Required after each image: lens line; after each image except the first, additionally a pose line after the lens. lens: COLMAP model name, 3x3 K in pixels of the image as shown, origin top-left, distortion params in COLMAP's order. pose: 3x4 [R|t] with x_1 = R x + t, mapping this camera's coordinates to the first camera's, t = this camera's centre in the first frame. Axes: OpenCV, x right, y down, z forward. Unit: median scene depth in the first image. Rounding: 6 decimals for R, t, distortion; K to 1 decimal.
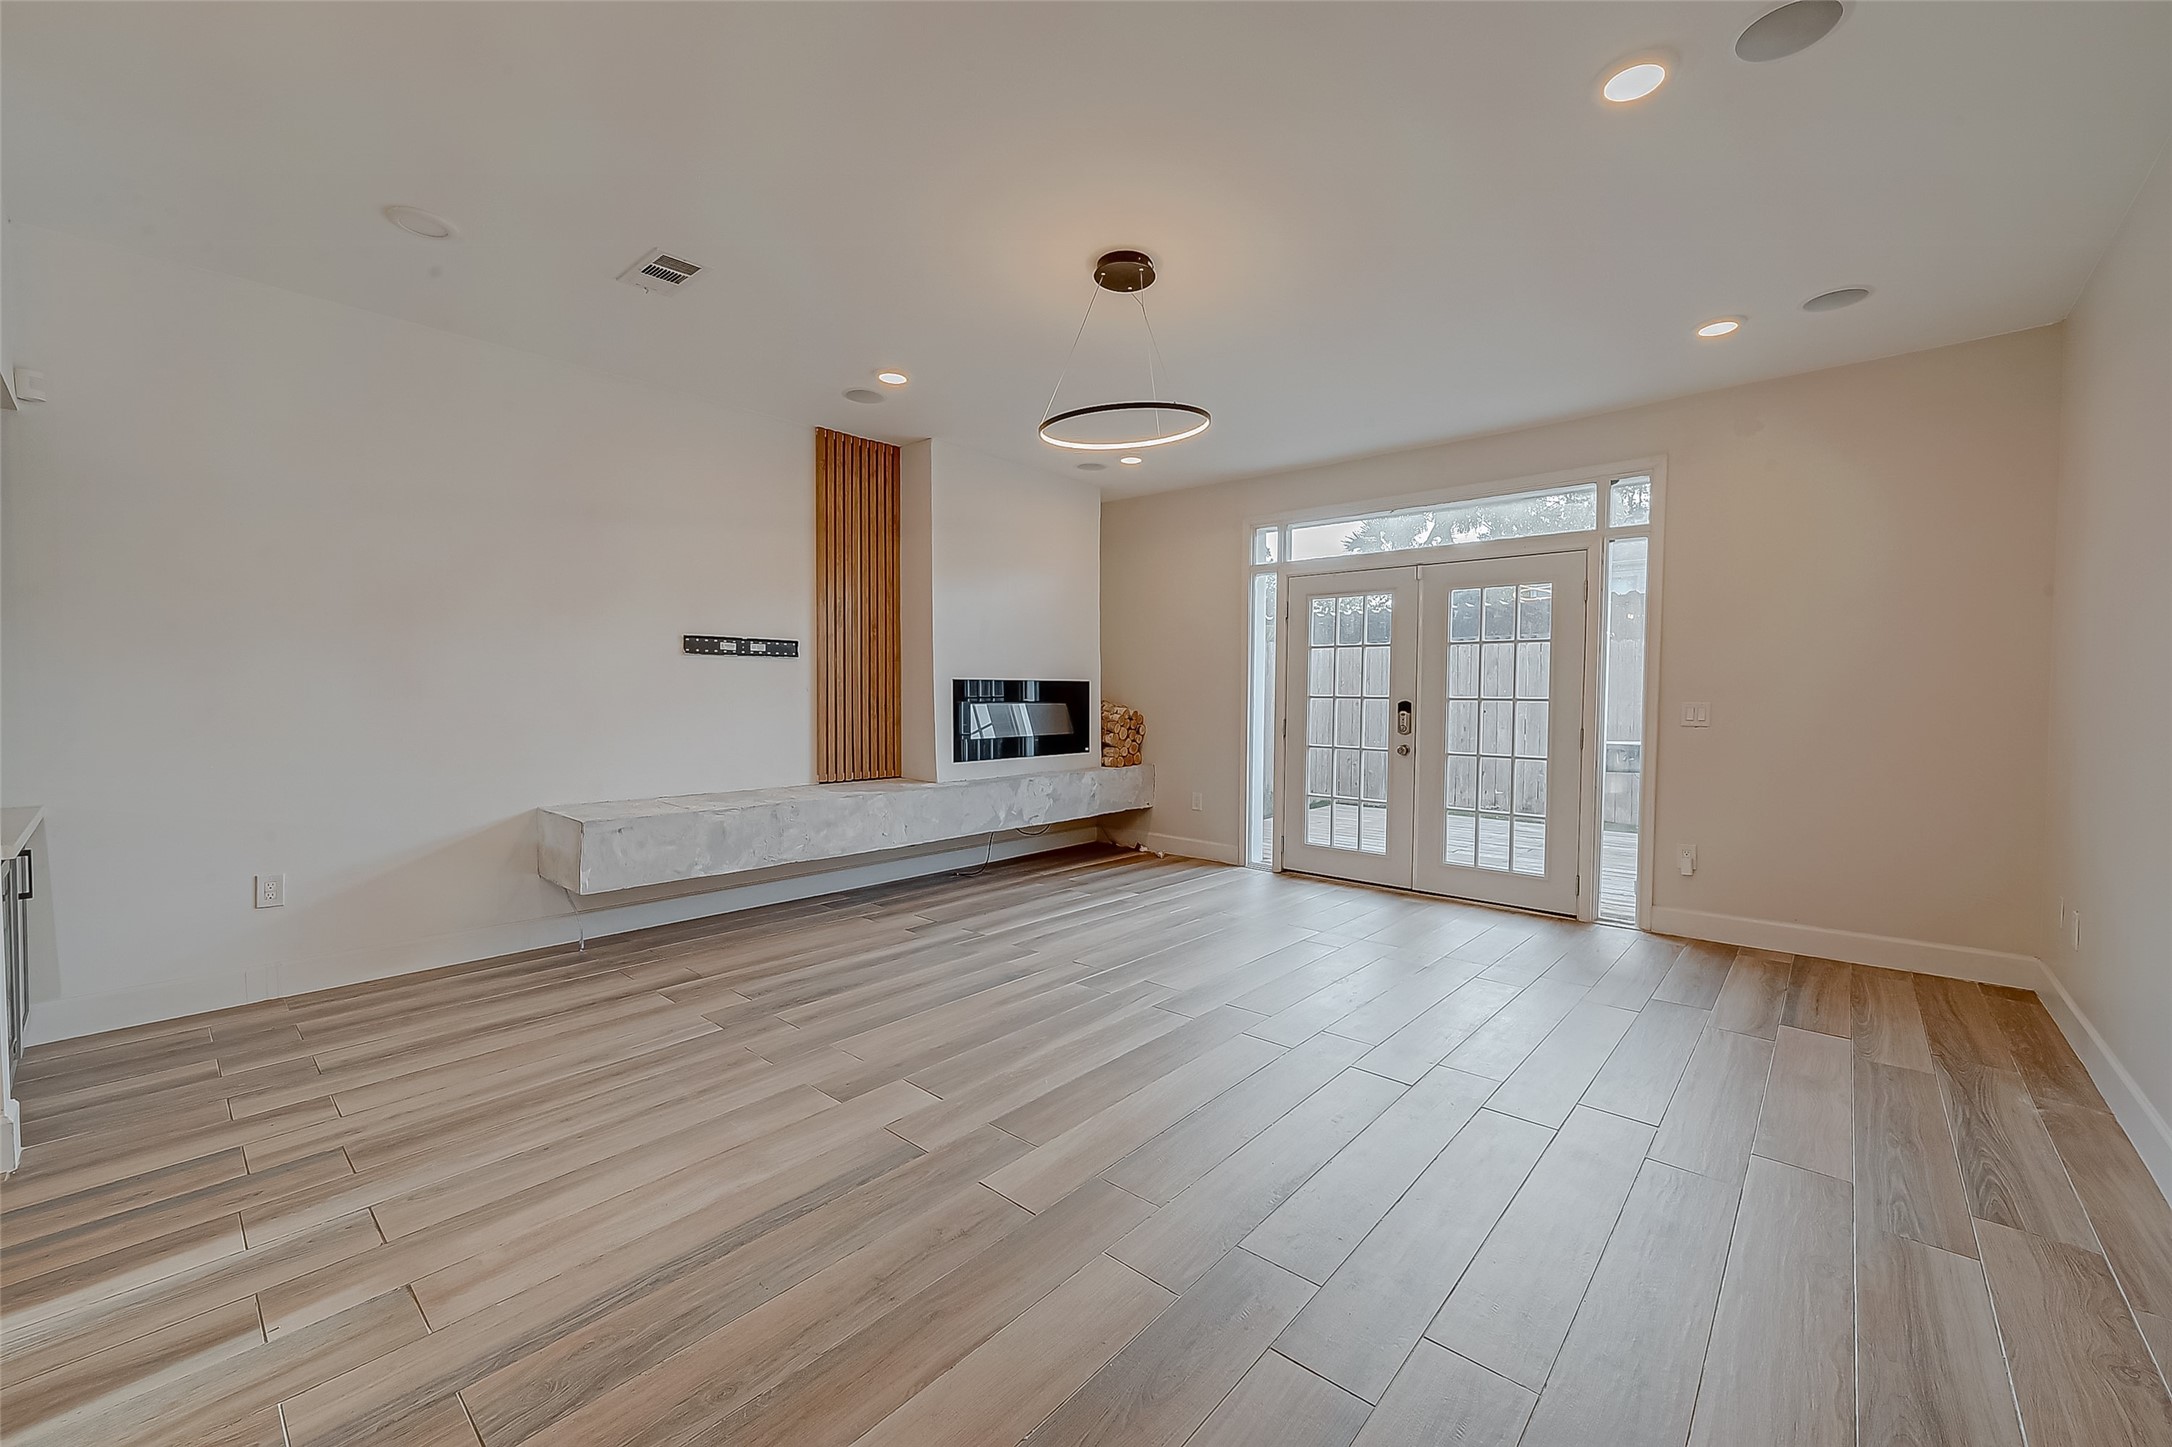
lens RADIAL K [[856.4, 0, 1088.5], [0, 856.4, 720.2], [0, 0, 1]] dist [-0.000241, -0.000568]
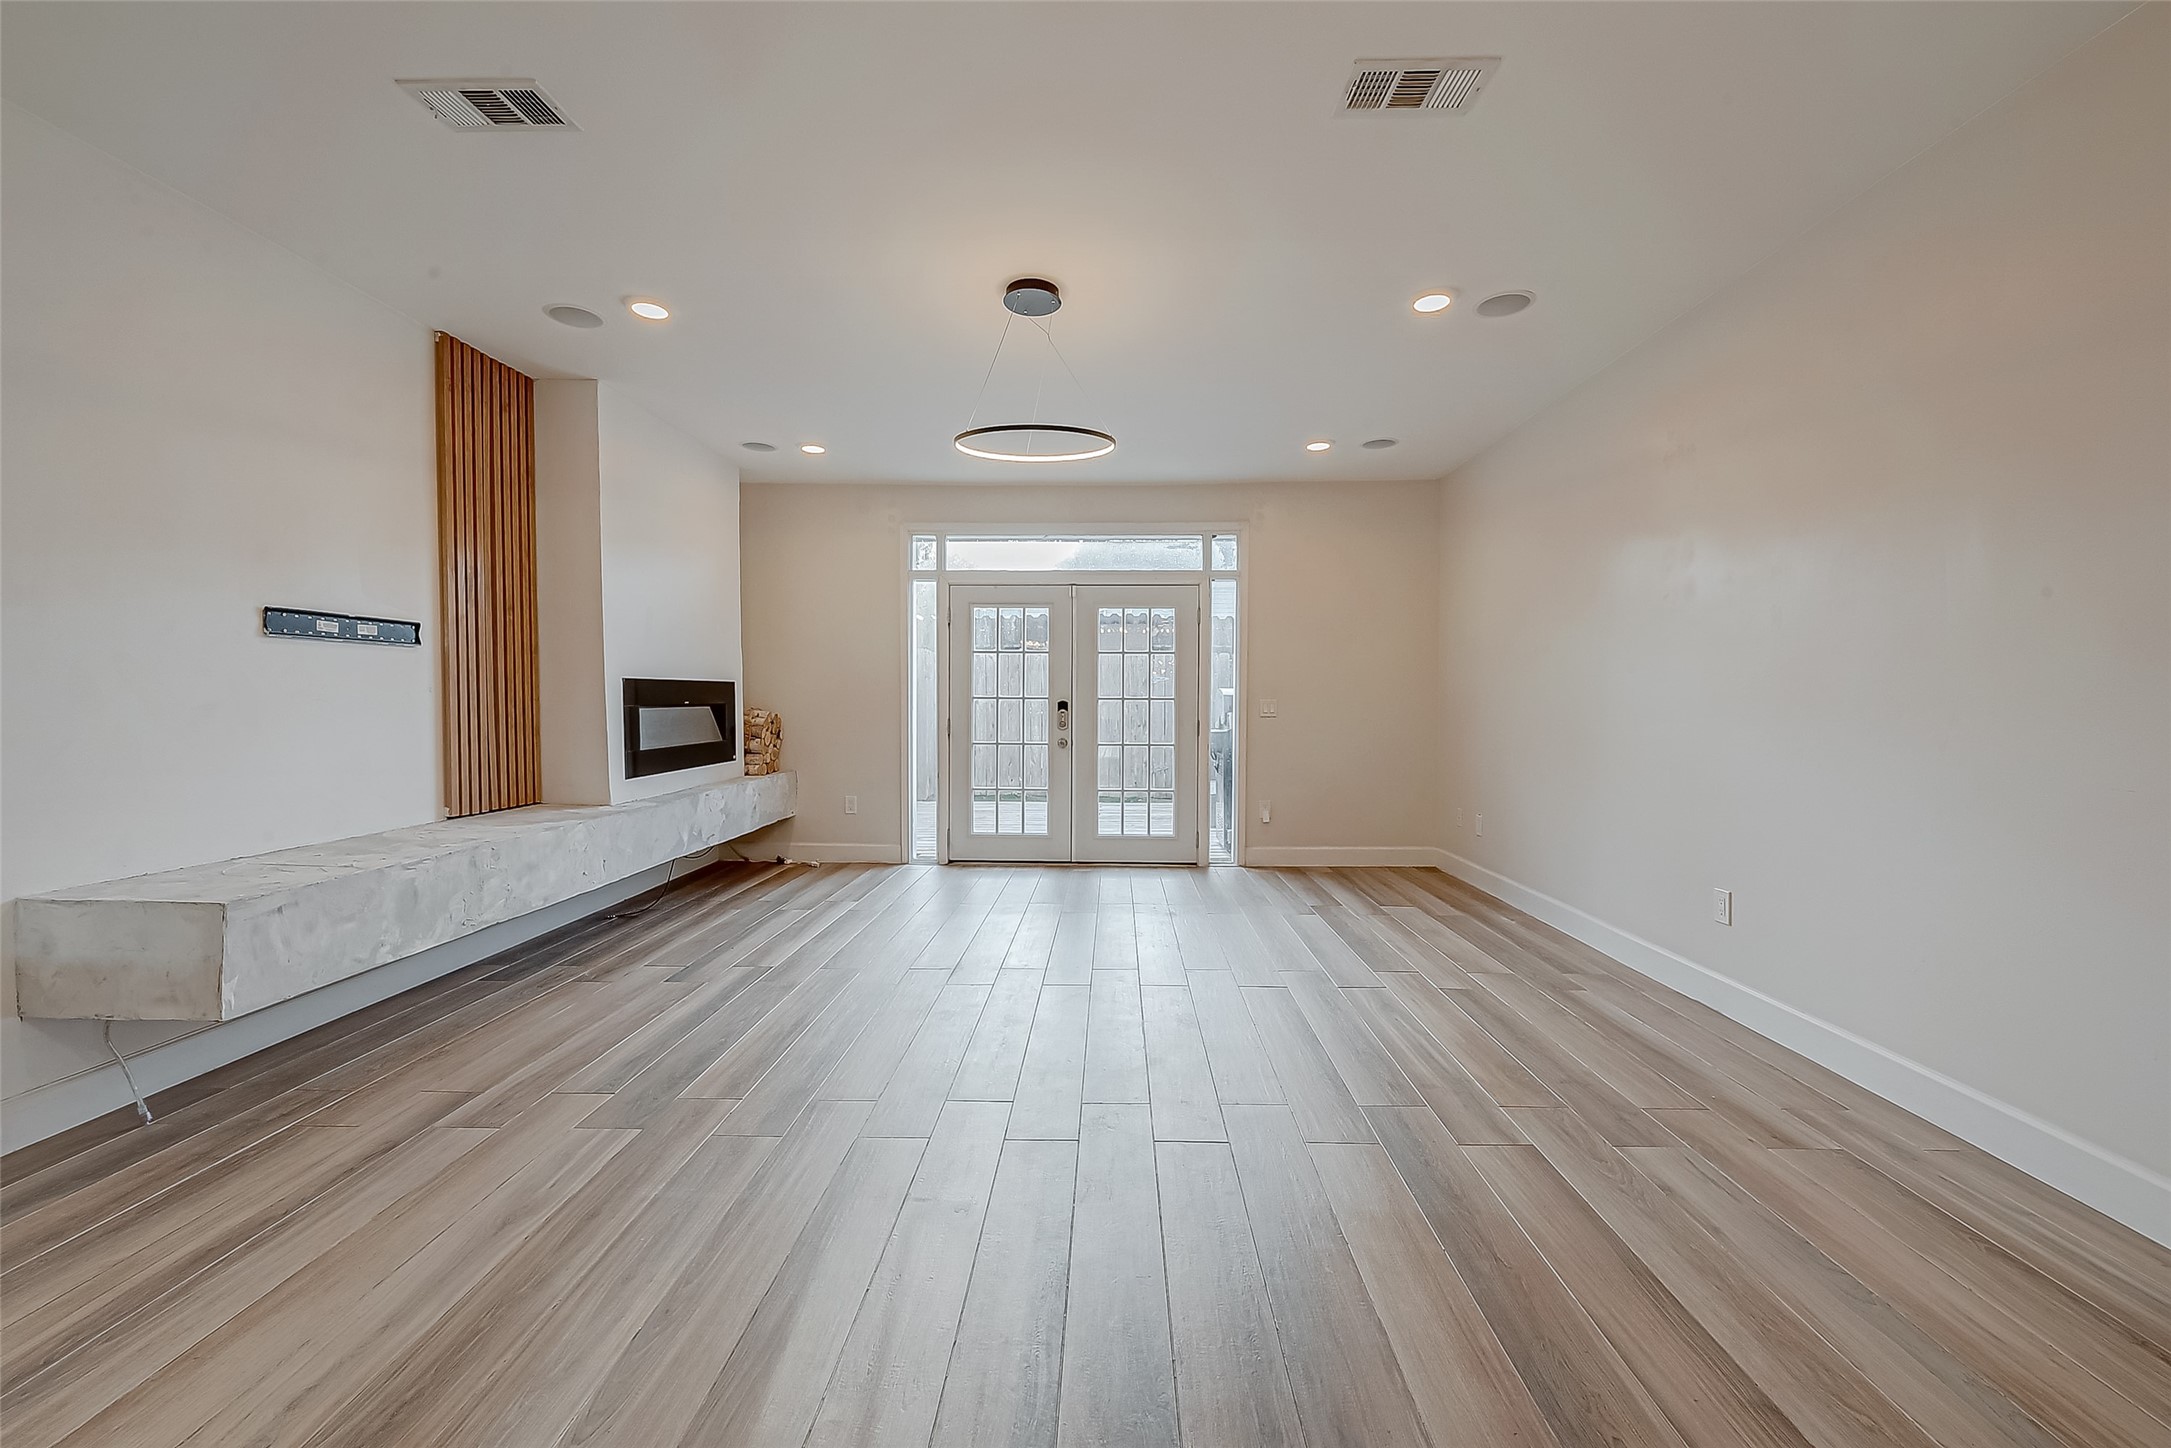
lens RADIAL K [[856.1, 0, 1091.3], [0, 856.1, 721.1], [0, 0, 1]] dist [-0.000241, -0.000568]
pose [[0.766715, -0.022457, 0.641595, -0.392863], [0.022973, 0.999708, 0.007540, -0.002739], [-0.641577, 0.008958, 0.767006, 0.093868]]
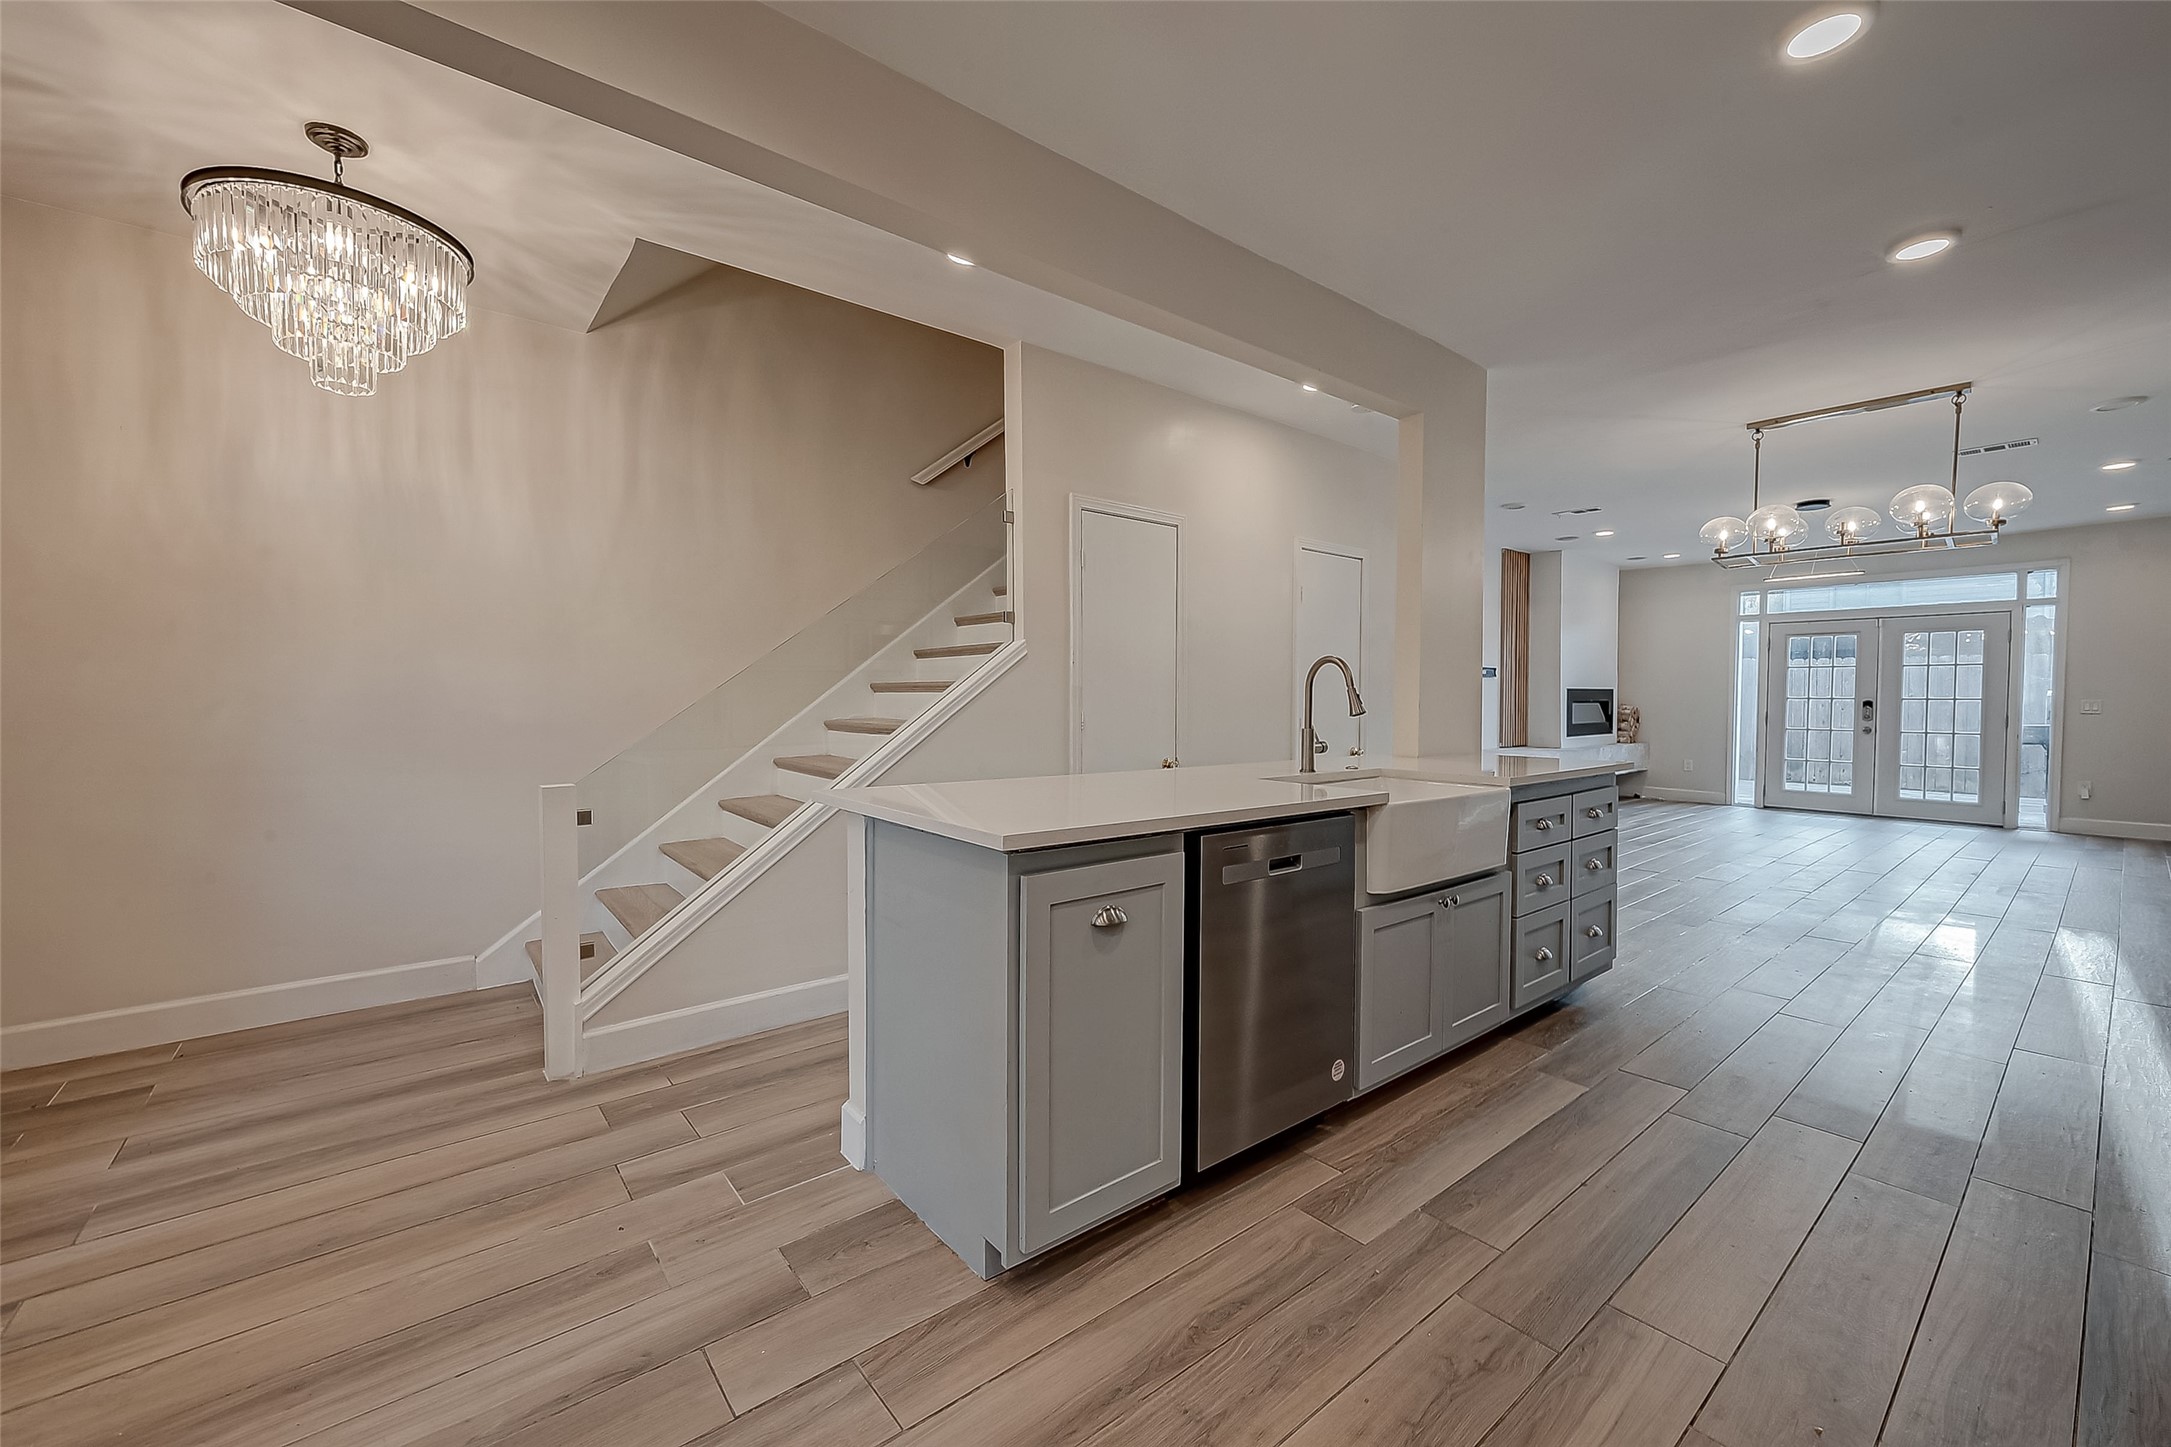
lens RADIAL K [[856.1, 0, 1087.0], [0, 856.1, 720.3], [0, 0, 1]] dist [-0.000241, -0.000568]
pose [[0.986862, 0.000697, -0.161564, -0.954431], [-0.001242, 0.999994, -0.003272, 0.026231], [0.161561, 0.003430, 0.986857, -0.975331]]
